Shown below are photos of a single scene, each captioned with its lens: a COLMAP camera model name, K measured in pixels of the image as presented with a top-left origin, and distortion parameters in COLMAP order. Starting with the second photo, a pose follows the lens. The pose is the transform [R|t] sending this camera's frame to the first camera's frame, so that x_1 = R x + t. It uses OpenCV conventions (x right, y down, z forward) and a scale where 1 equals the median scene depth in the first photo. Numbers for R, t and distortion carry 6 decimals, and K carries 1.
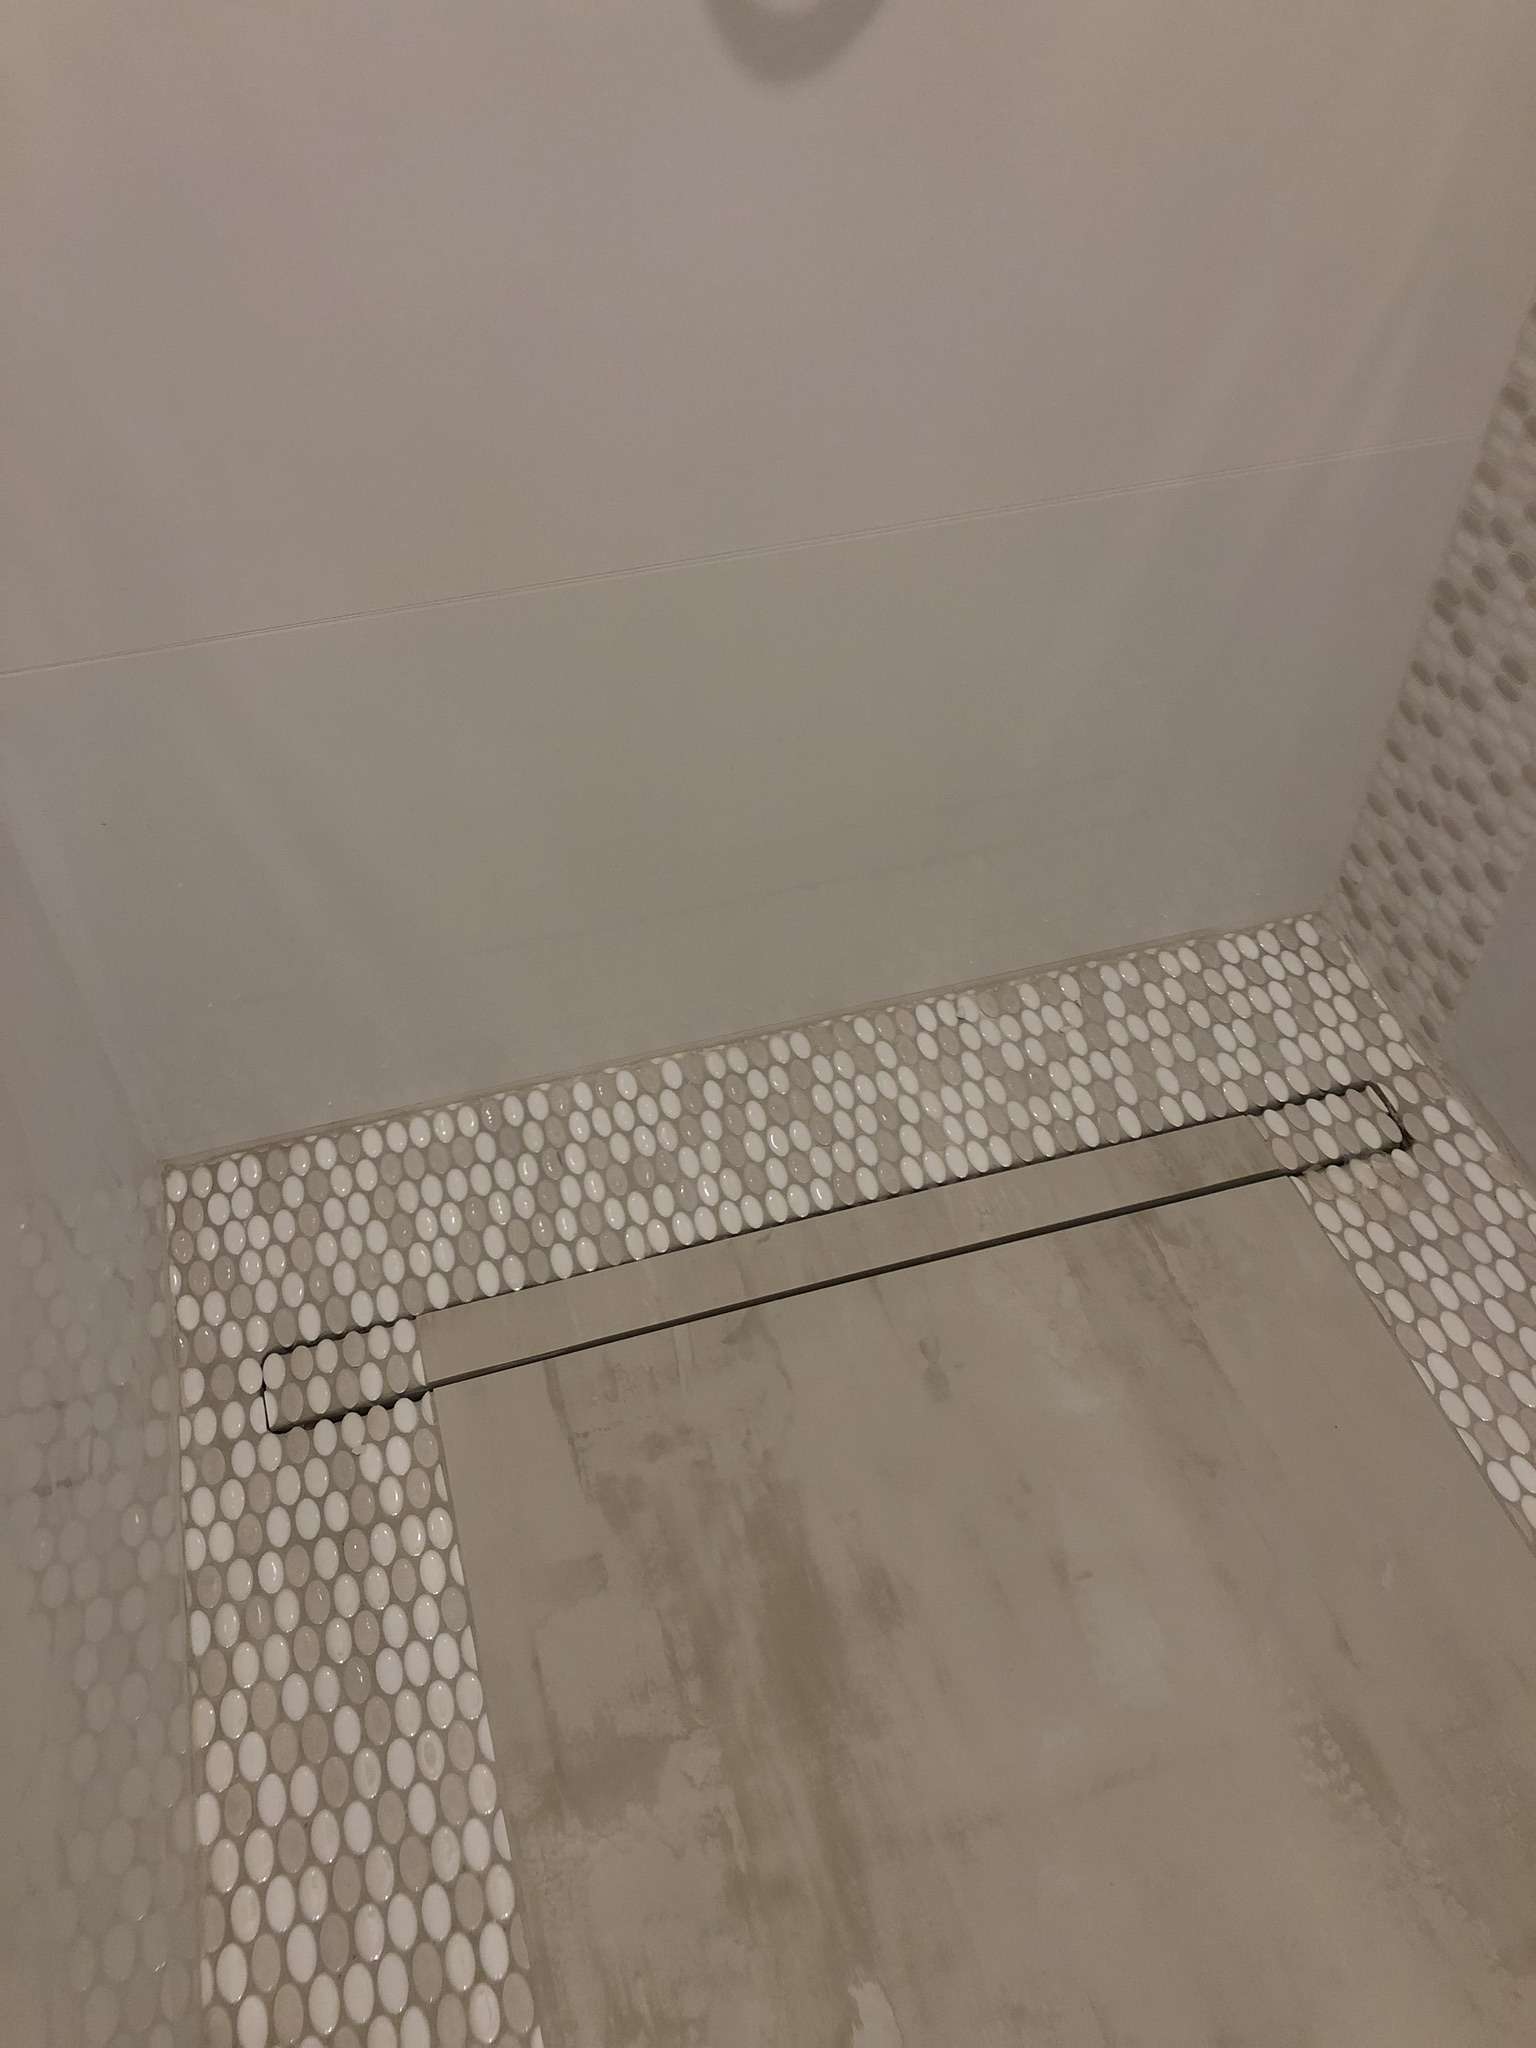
lens RADIAL K [[1698.2, 0, 767.7], [0, 1698.2, 1021.4], [0, 0, 1]] dist [-0.009867, 0.002854]
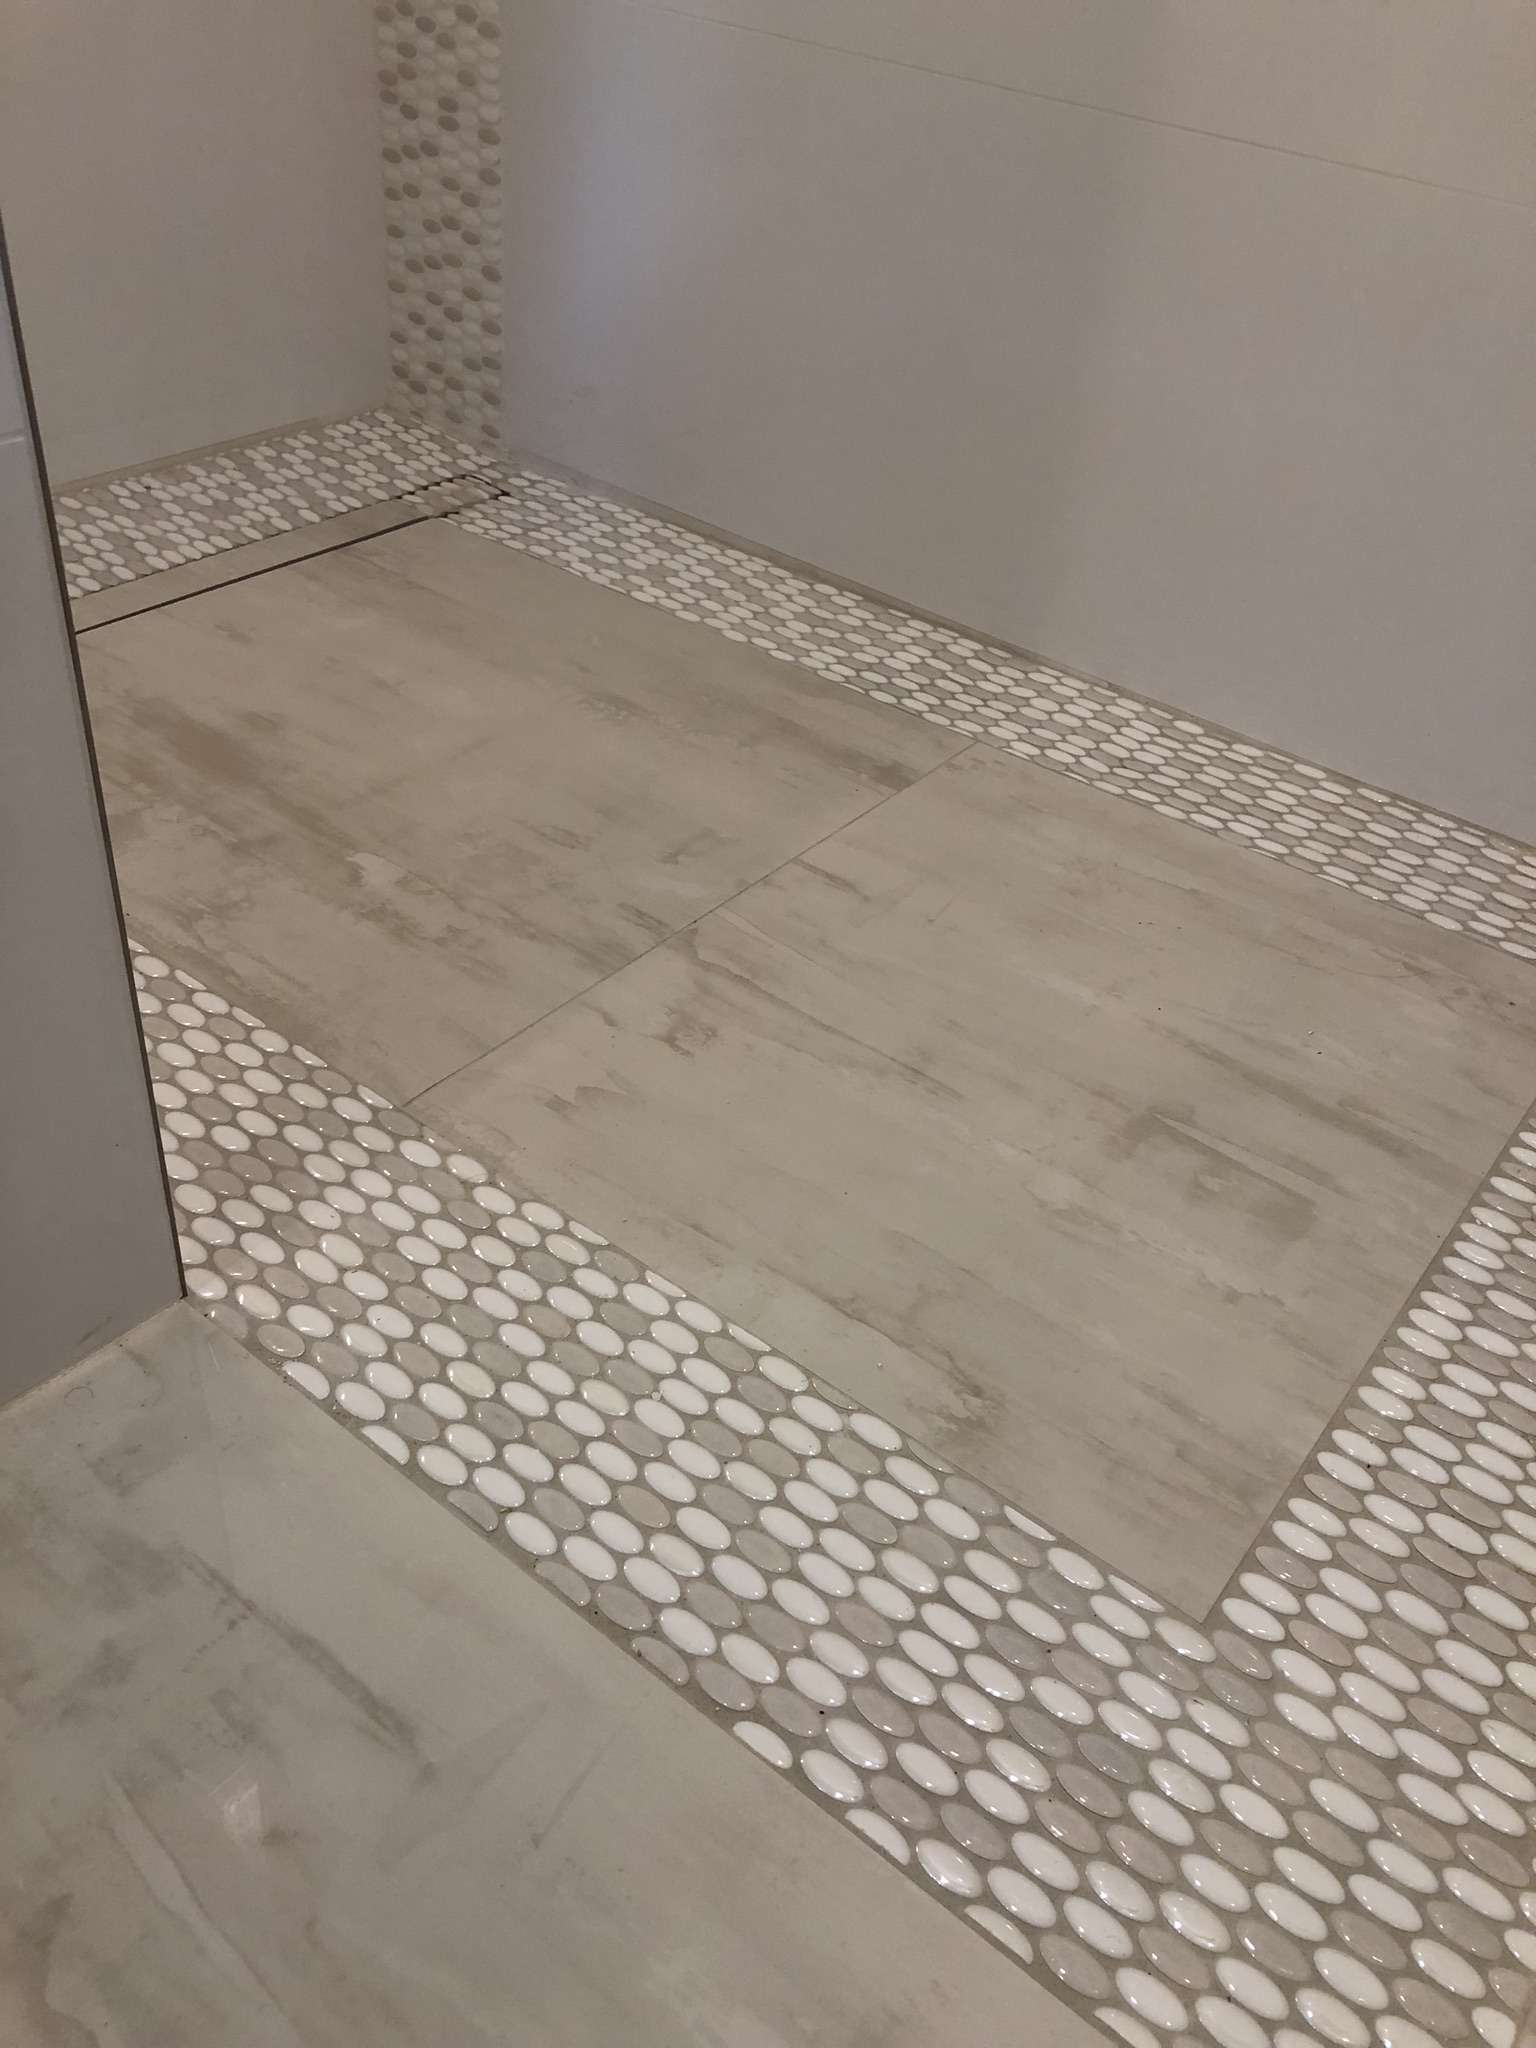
lens RADIAL K [[1698.2, 0, 761.5], [0, 1698.2, 1027.5], [0, 0, 1]] dist [-0.009867, 0.002854]
pose [[0.808849, -0.299075, 0.506278, -0.287506], [0.371922, 0.927097, -0.046529, 0.631407], [-0.455453, 0.225931, 0.861114, -0.181468]]
